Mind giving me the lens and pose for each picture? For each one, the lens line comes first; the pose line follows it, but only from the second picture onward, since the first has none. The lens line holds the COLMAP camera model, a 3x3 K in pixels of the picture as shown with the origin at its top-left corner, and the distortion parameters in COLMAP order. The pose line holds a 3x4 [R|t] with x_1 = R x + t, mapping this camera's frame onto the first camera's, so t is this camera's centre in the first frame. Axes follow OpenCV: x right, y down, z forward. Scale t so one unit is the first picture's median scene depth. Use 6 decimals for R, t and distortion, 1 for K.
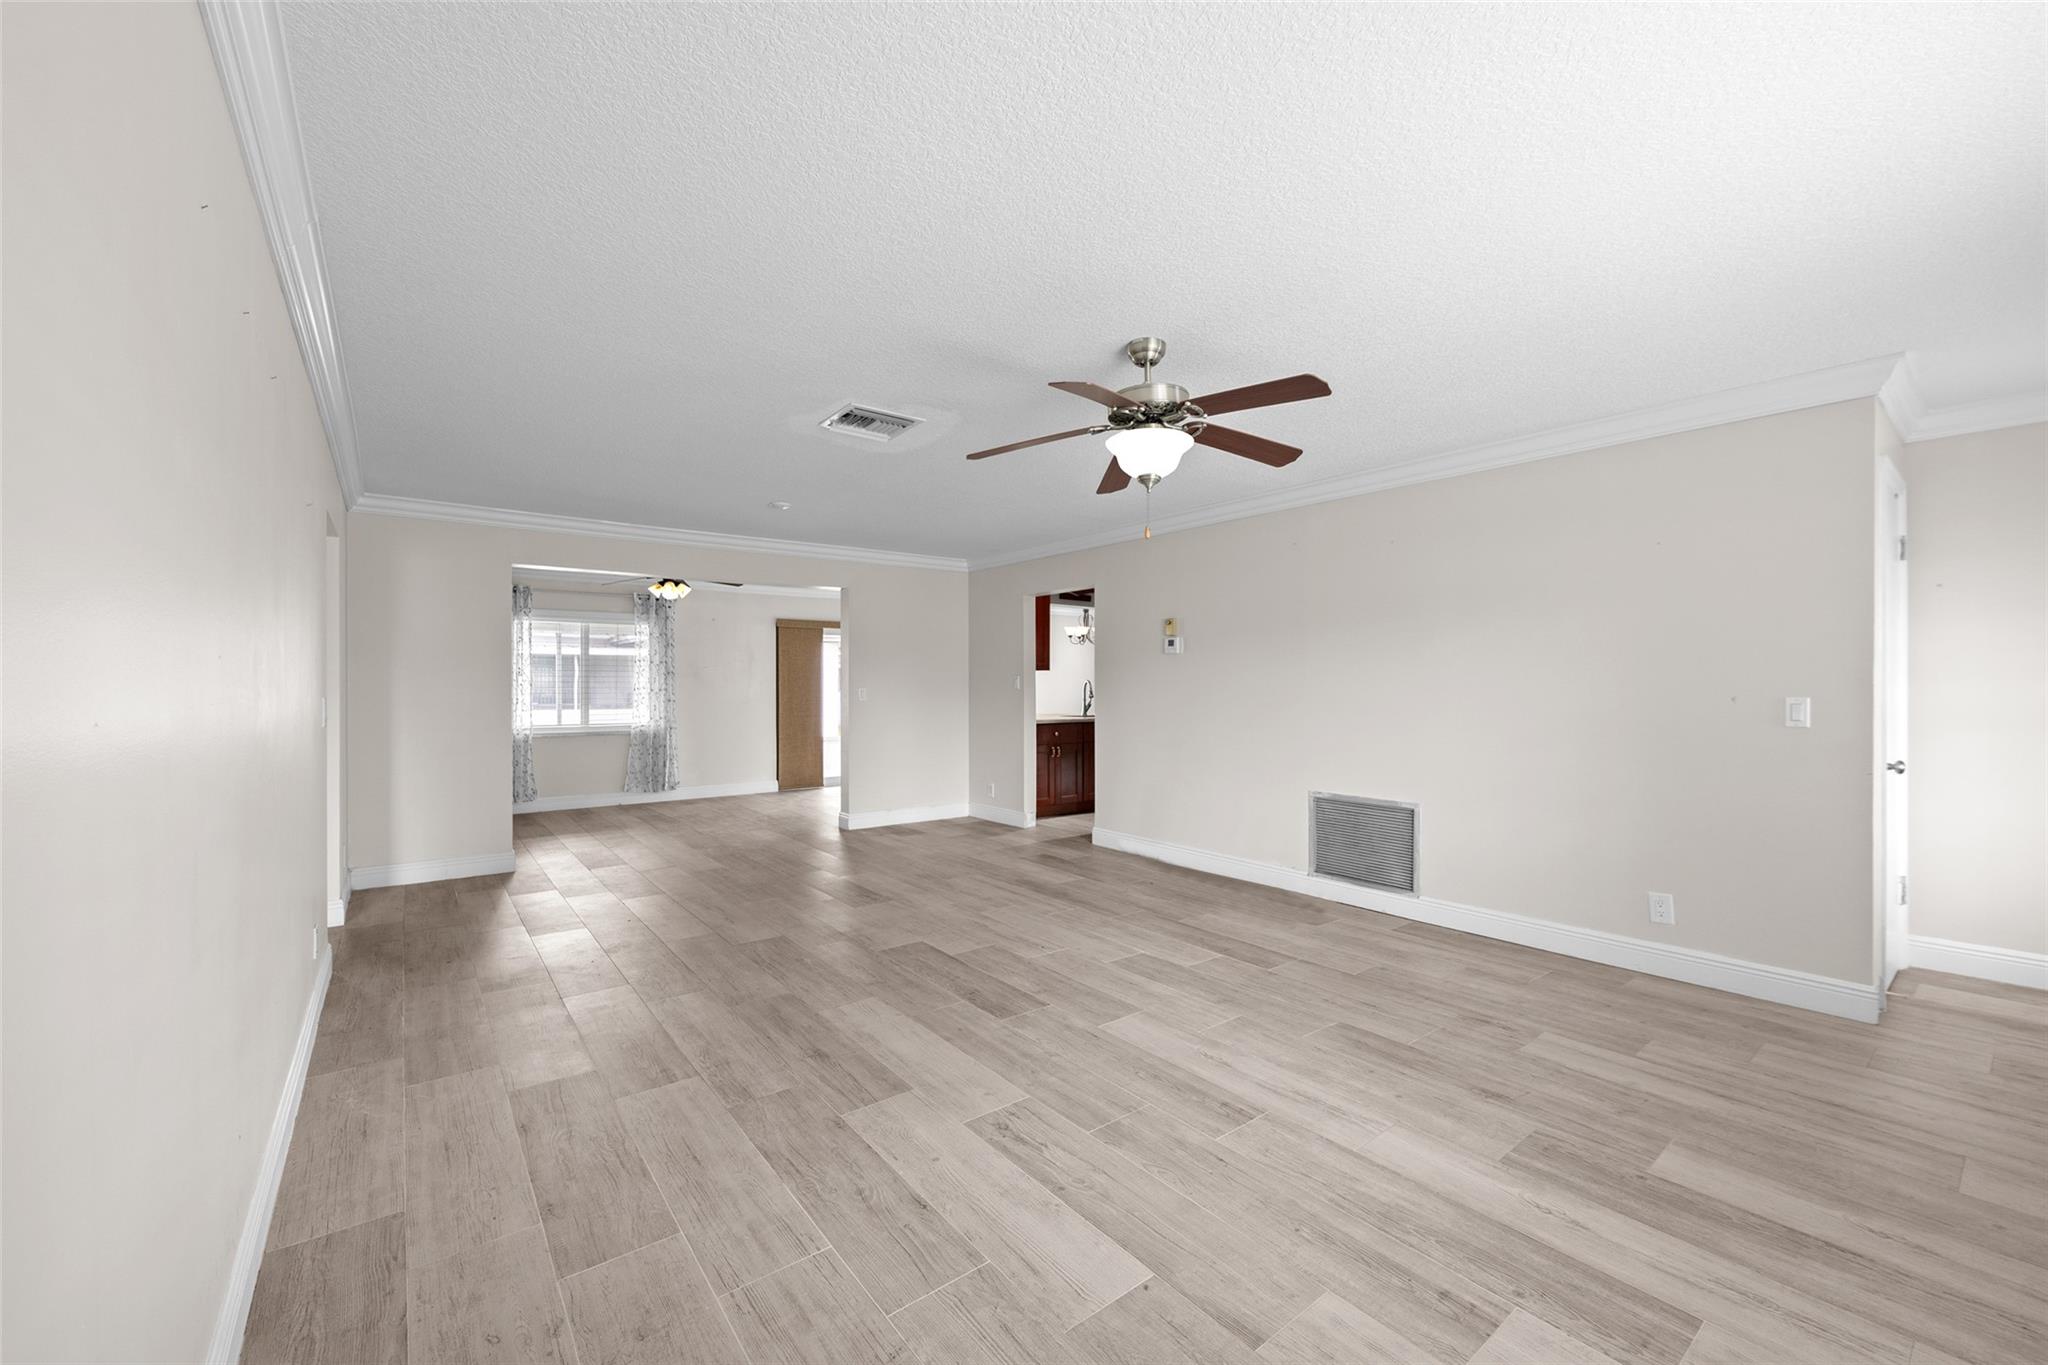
lens RADIAL K [[817.9, 0, 1026.9], [0, 817.9, 687.5], [0, 0, 1]] dist [-0.003875, -0.001138]
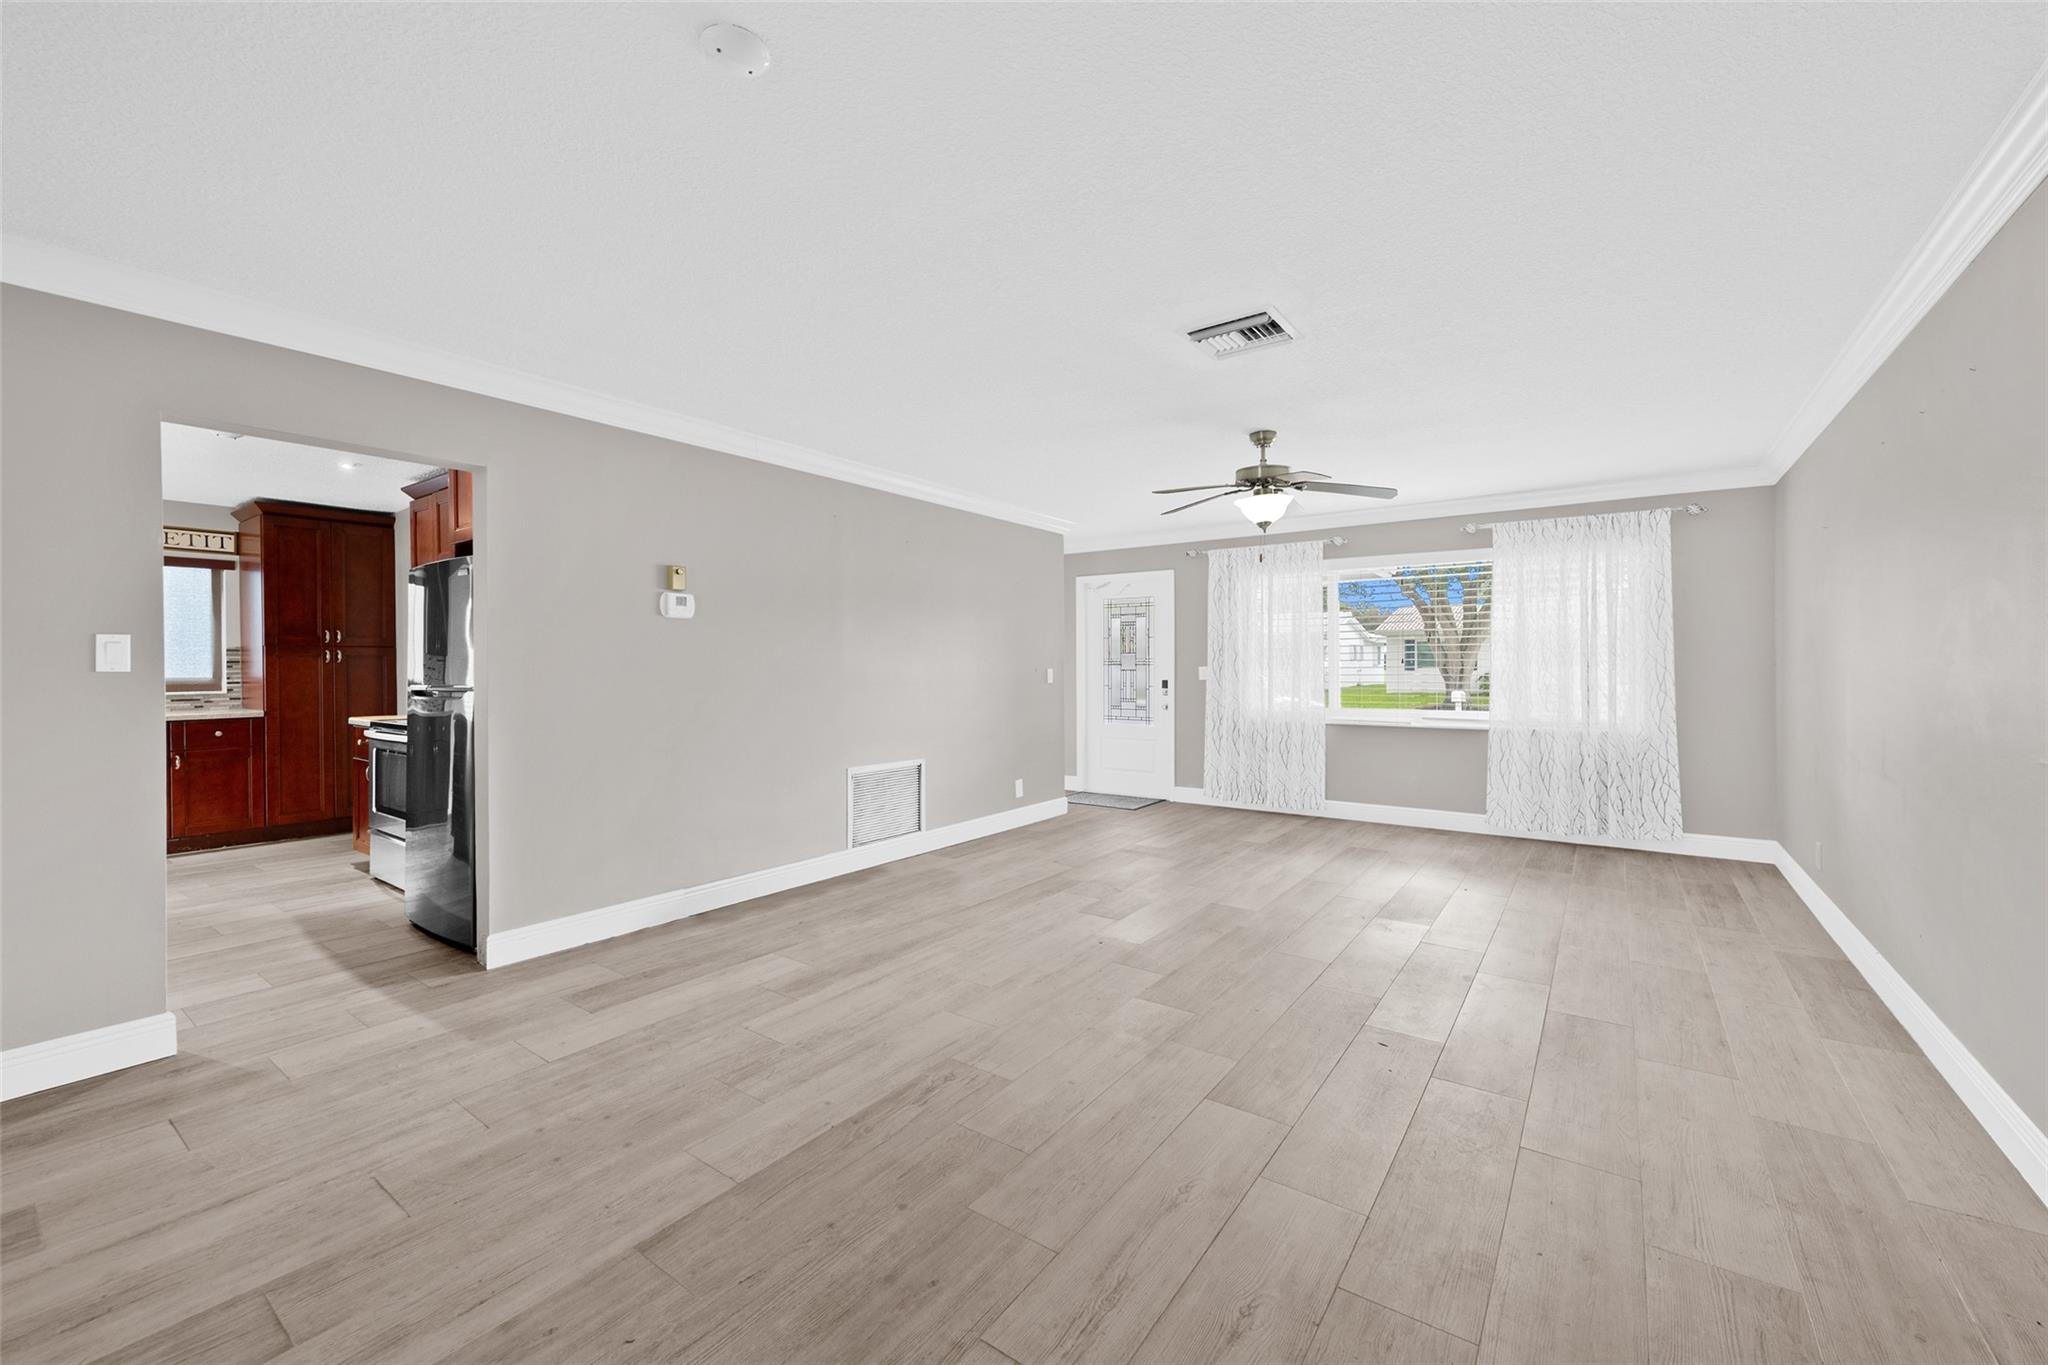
lens RADIAL K [[817.9, 0, 1034.2], [0, 817.9, 668.7], [0, 0, 1]] dist [-0.003875, -0.001138]
pose [[-0.293784, -0.002648, 0.955868, -1.132747], [0.008377, 0.999951, 0.005345, -0.000945], [-0.955835, 0.009578, -0.293748, 1.792465]]
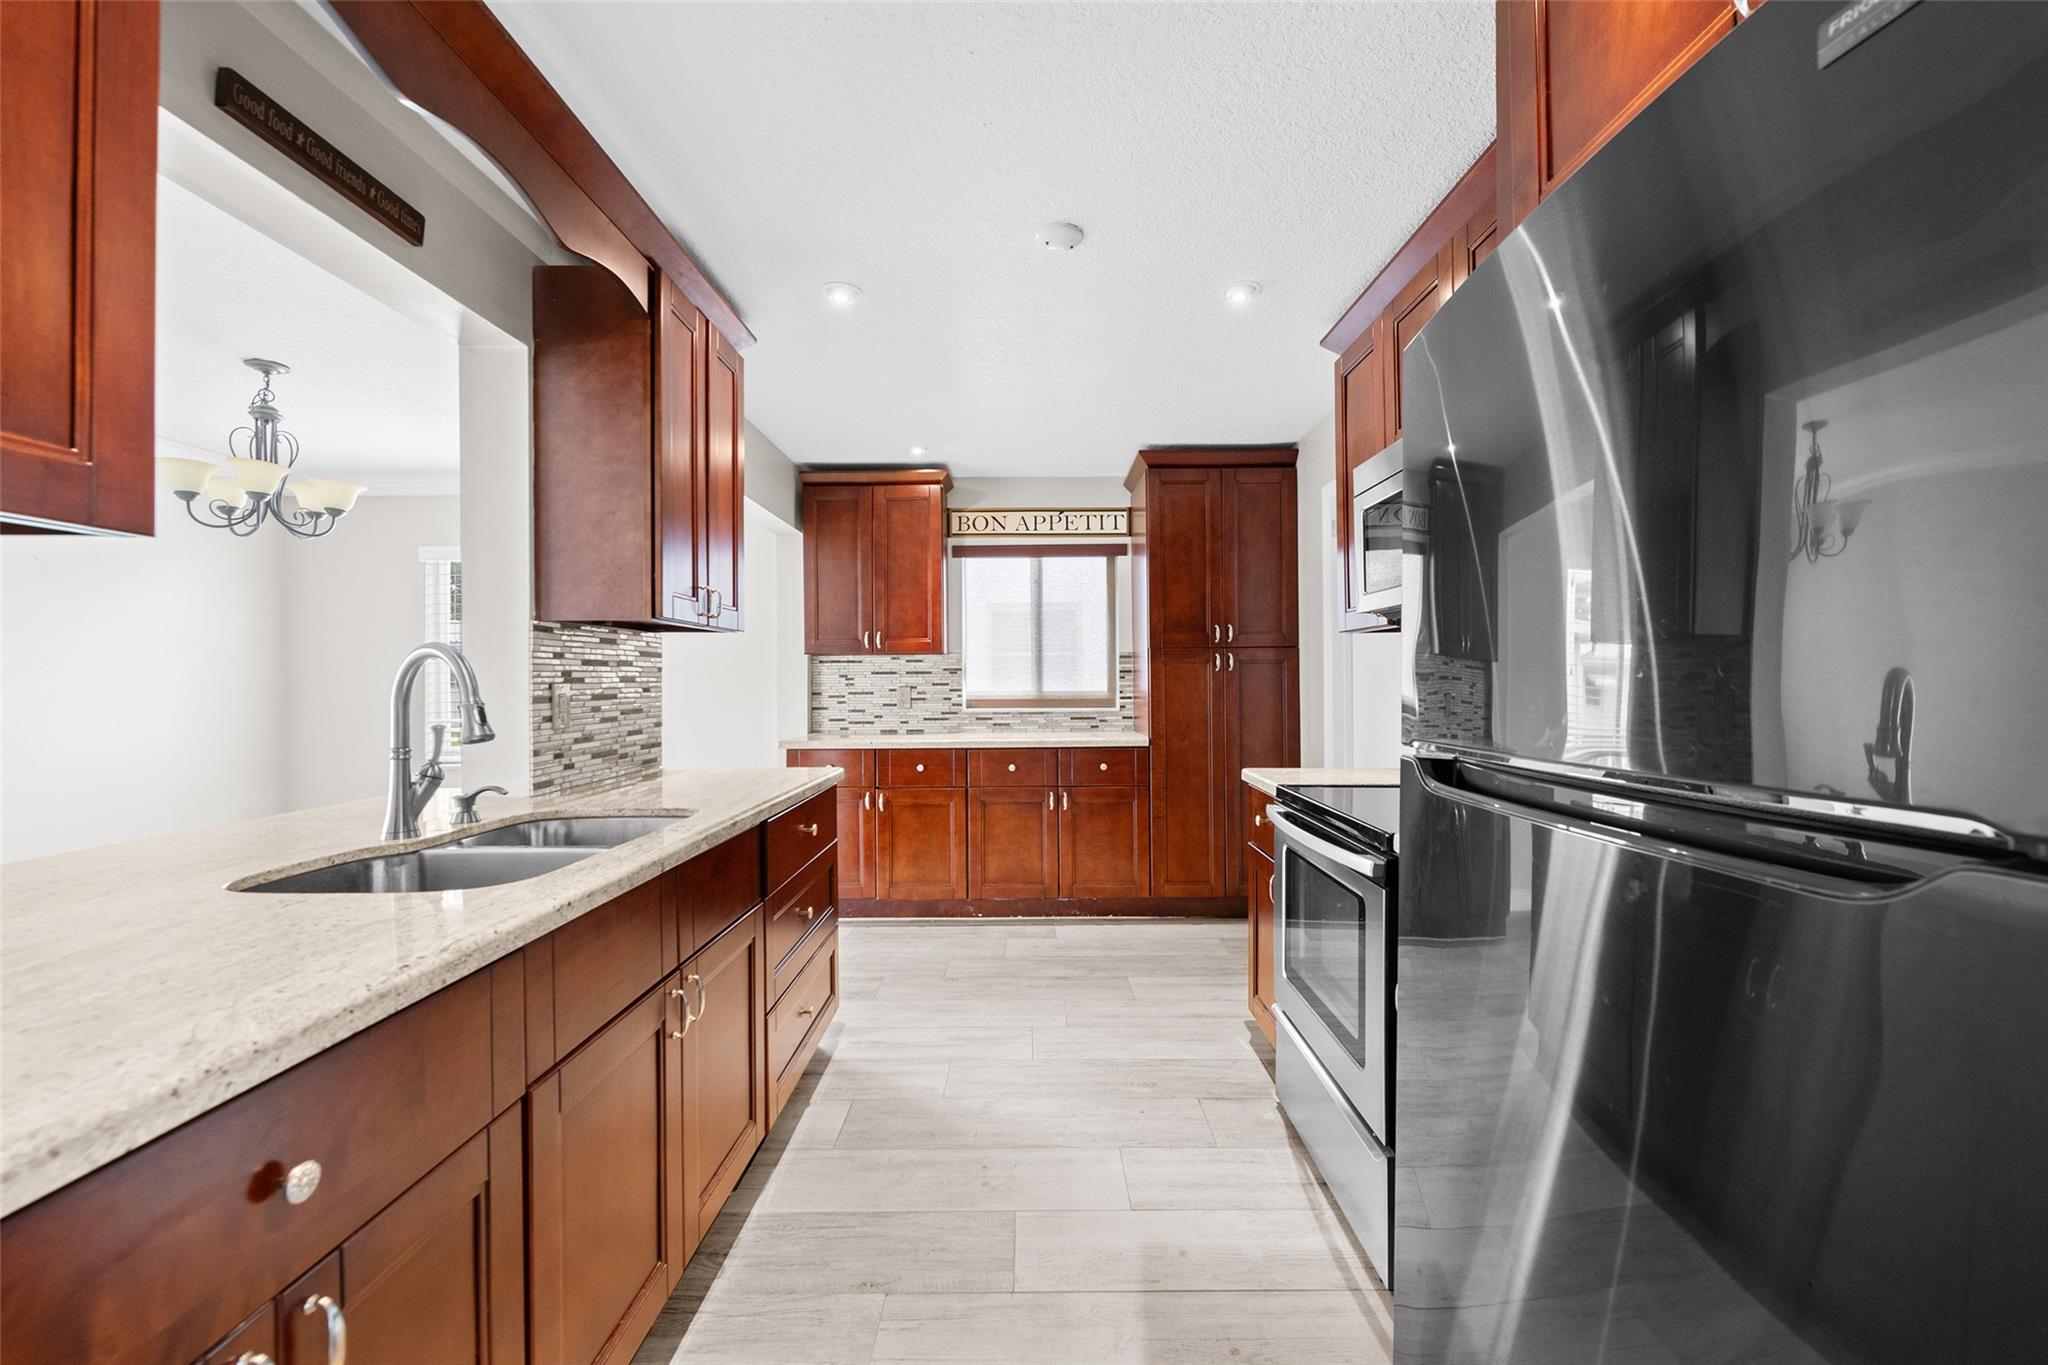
lens RADIAL K [[817.9, 0, 1030.7], [0, 817.9, 683.8], [0, 0, 1]] dist [-0.003875, -0.001138]
pose [[0.608381, -0.008563, 0.793599, 0.035836], [0.012311, 0.999923, 0.001351, -0.003626], [-0.793550, 0.008948, 0.608439, 2.287751]]
